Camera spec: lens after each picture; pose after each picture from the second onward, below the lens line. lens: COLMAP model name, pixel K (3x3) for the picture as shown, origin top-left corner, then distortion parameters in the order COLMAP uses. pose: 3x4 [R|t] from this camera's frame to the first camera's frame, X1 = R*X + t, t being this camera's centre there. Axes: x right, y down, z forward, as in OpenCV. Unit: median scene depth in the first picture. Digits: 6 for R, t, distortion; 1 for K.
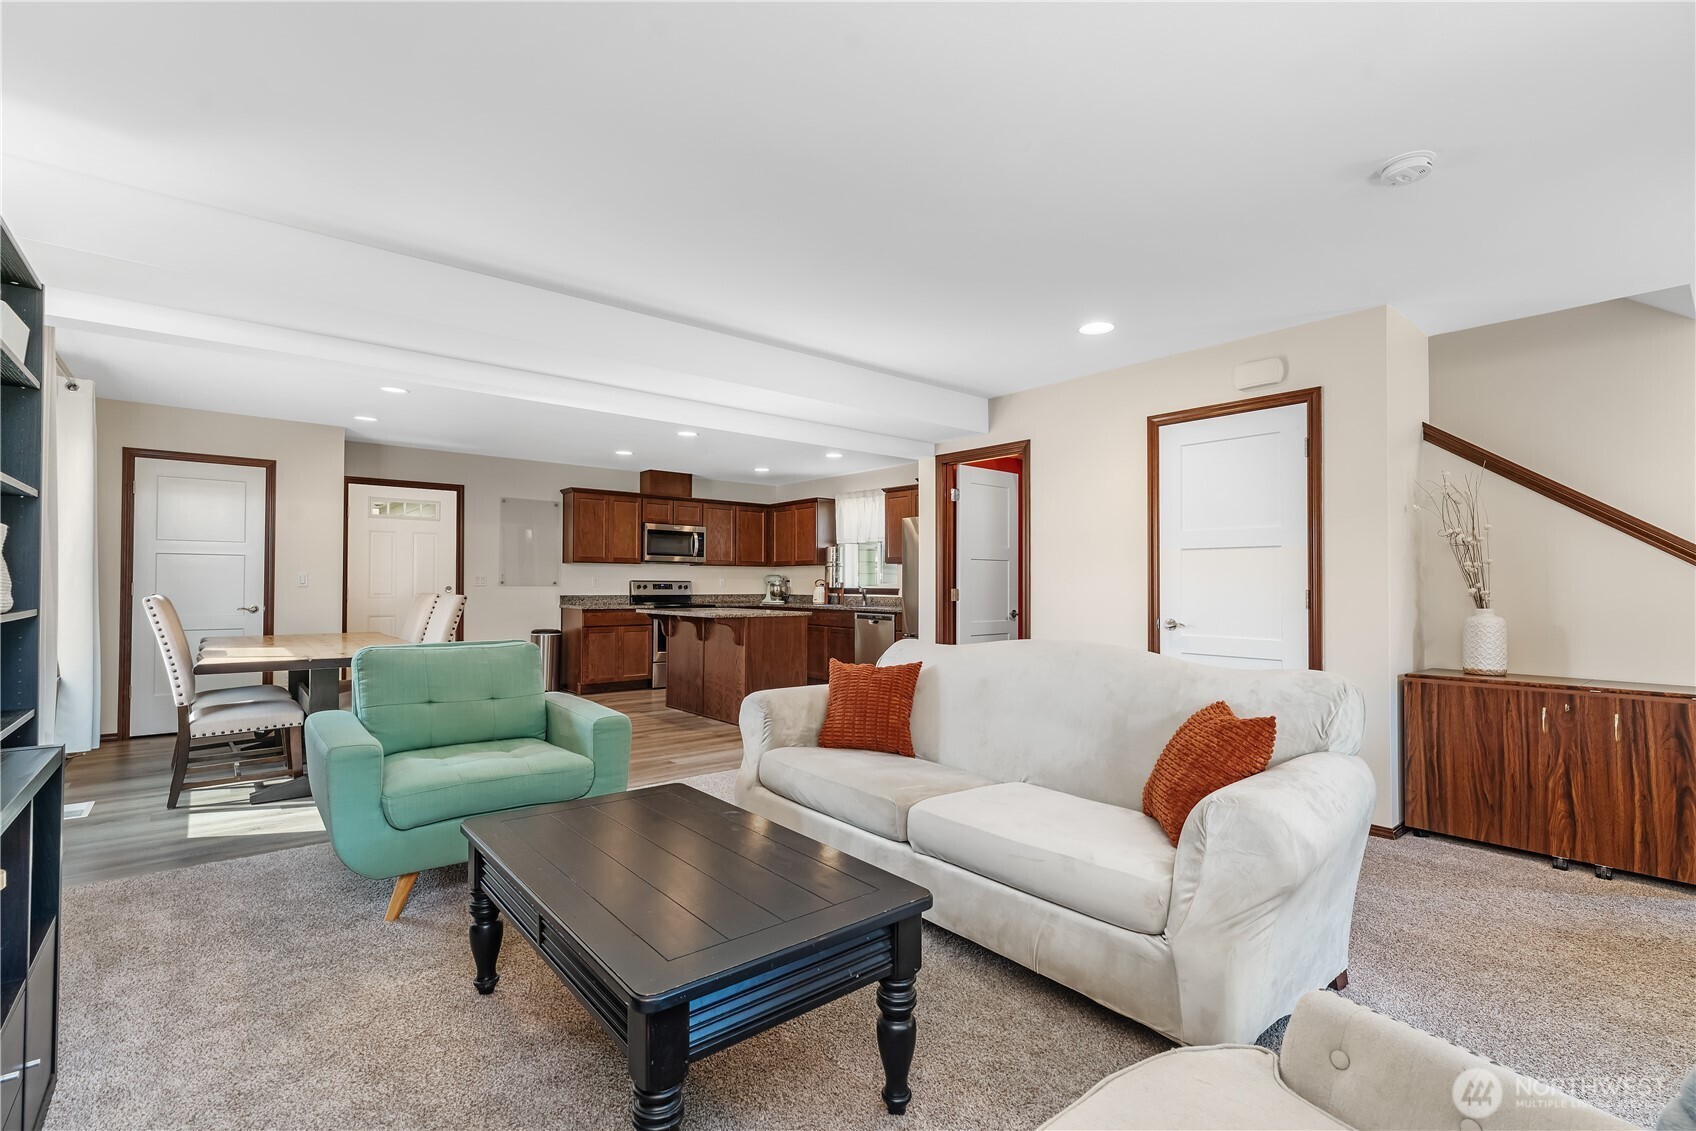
lens RADIAL K [[763.0, 0, 848.0], [0, 763.0, 565.5], [0, 0, 1]] dist [0.168071, -0.000008]
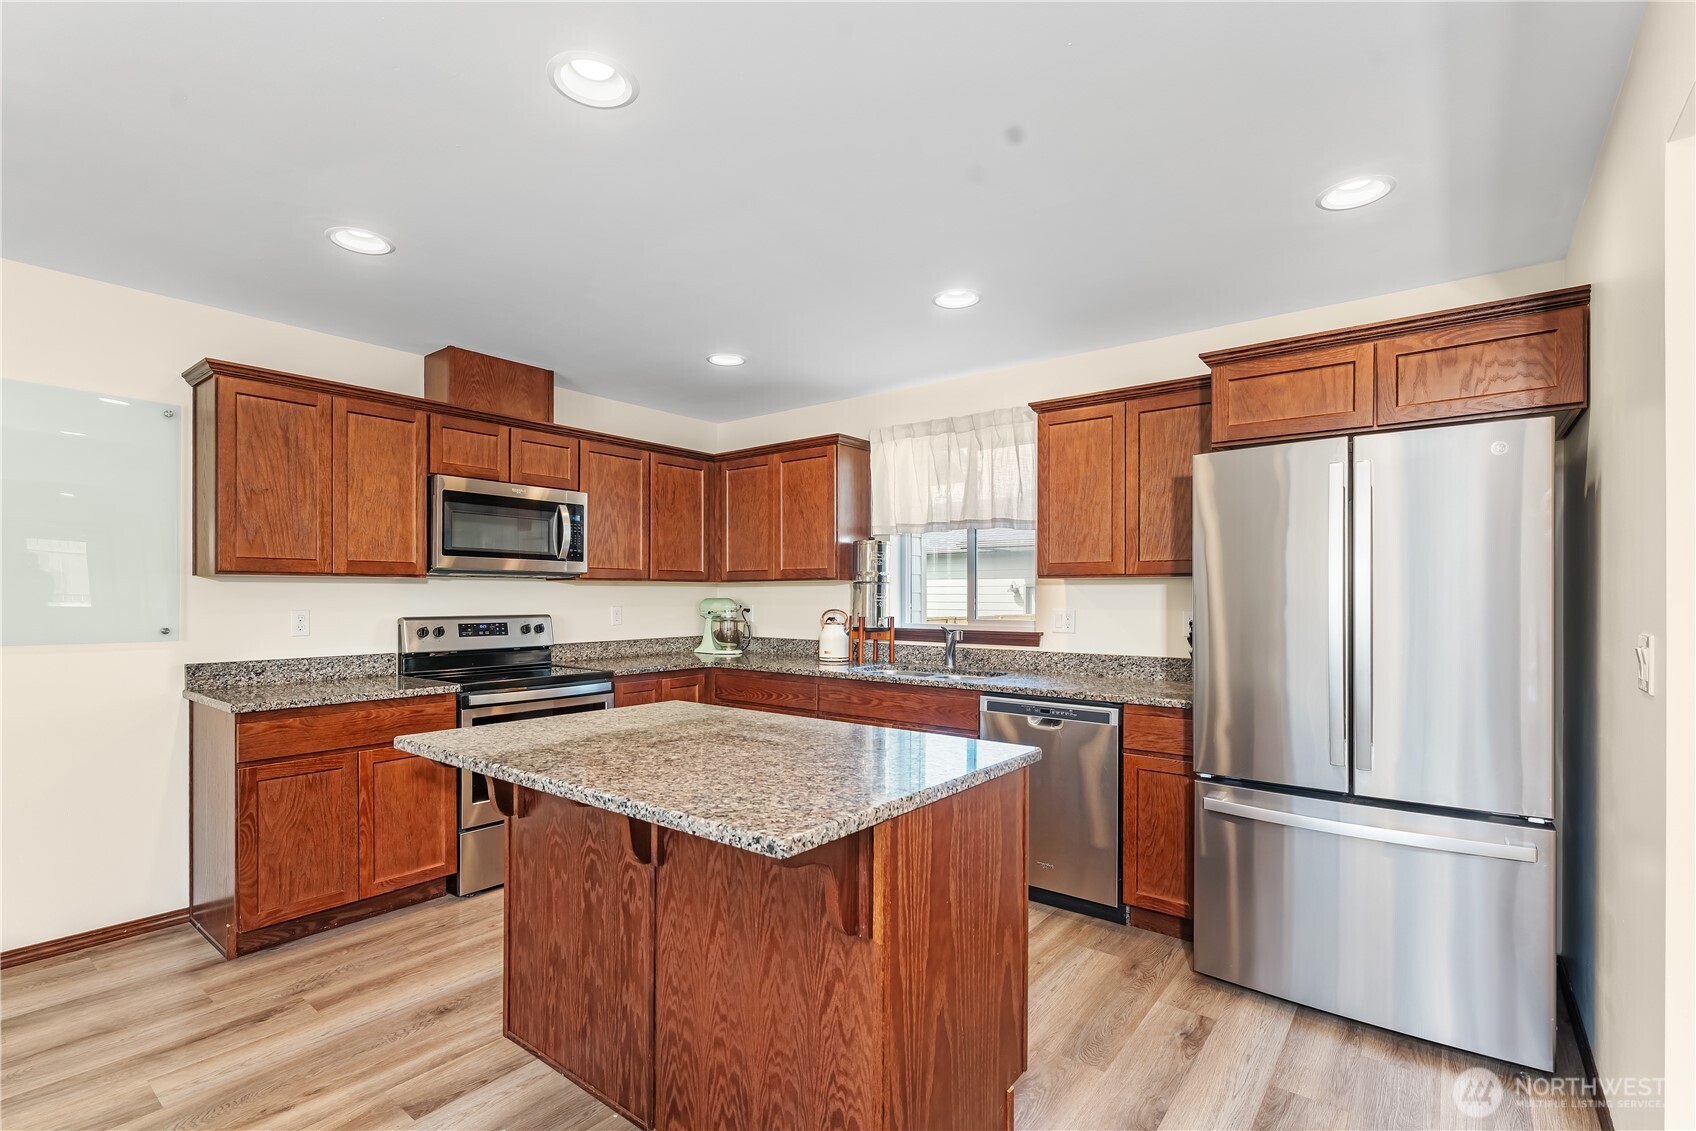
lens RADIAL K [[777.6, 0, 862.0], [0, 777.6, 590.0], [0, 0, 1]] dist [0.001346, 0.000276]
pose [[0.974897, -0.002882, 0.222636, -0.131886], [-0.001730, 0.999788, 0.020514, -0.003967], [-0.222648, -0.020384, 0.974686, 0.533080]]
